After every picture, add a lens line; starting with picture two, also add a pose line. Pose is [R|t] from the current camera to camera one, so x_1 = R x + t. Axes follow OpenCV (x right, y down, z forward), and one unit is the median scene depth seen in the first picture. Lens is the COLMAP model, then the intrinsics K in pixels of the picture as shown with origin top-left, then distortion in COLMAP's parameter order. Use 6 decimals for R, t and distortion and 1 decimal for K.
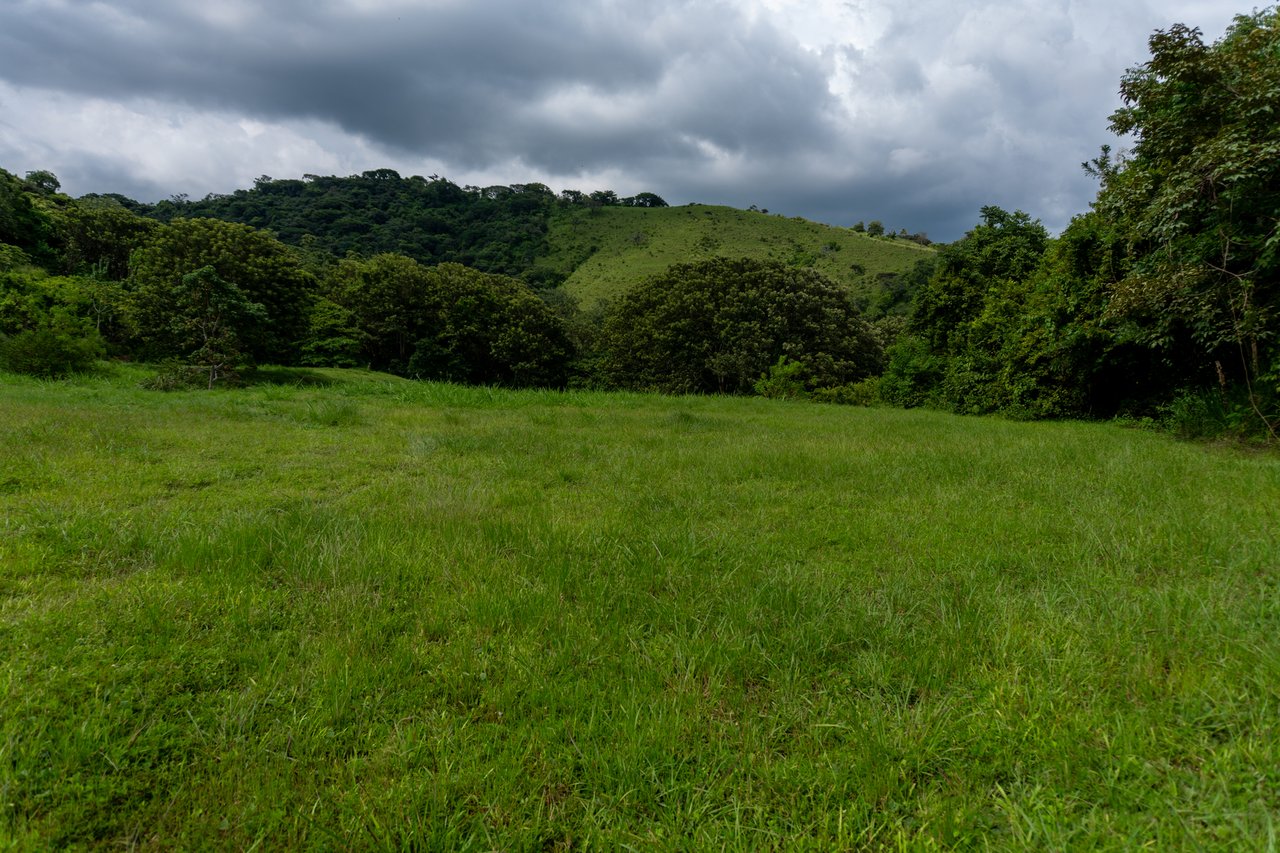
lens RADIAL K [[859.5, 0, 644.4], [0, 859.5, 407.4], [0, 0, 1]] dist [-0.001793, -0.001066]
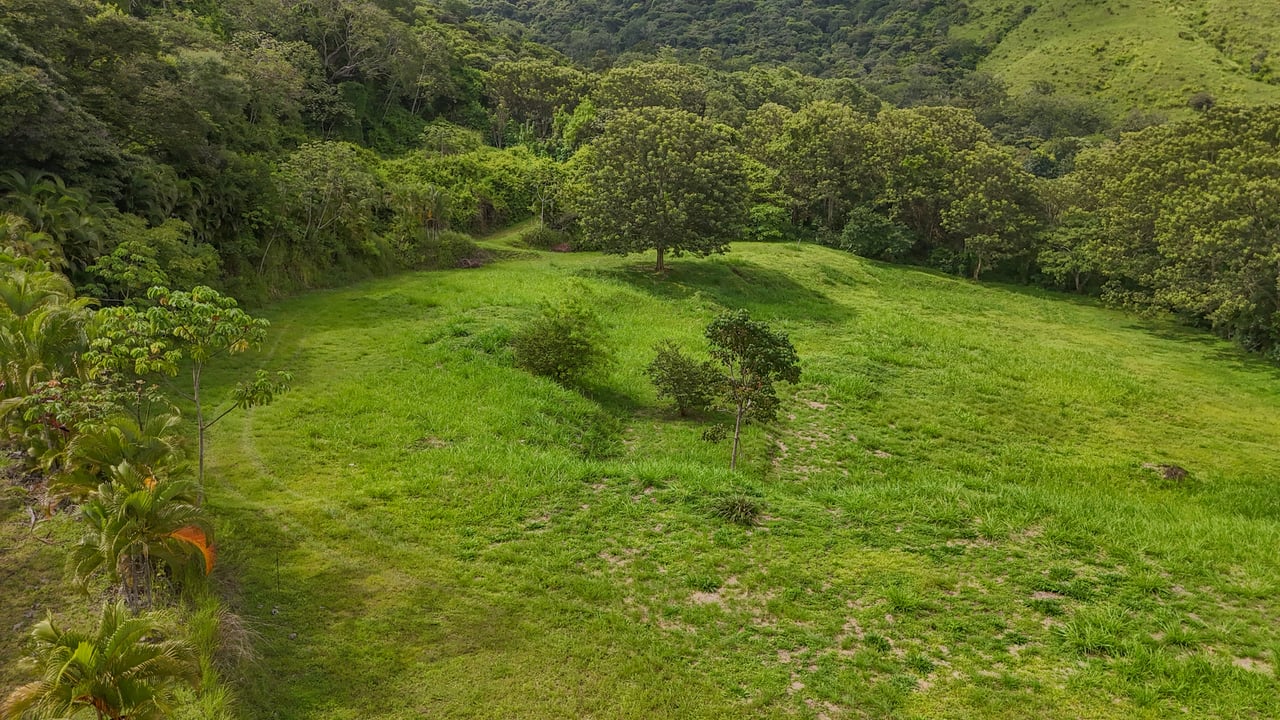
lens RADIAL K [[948.6, 0, 640.0], [0, 948.6, 360.0], [0, 0, 1]] dist [0.079442, -0.082165]
pose [[0.915984, 0.061961, -0.396400, -0.066344], [0.006773, 0.985474, 0.169689, -0.088152], [0.401157, -0.158117, 0.902260, 0.020704]]
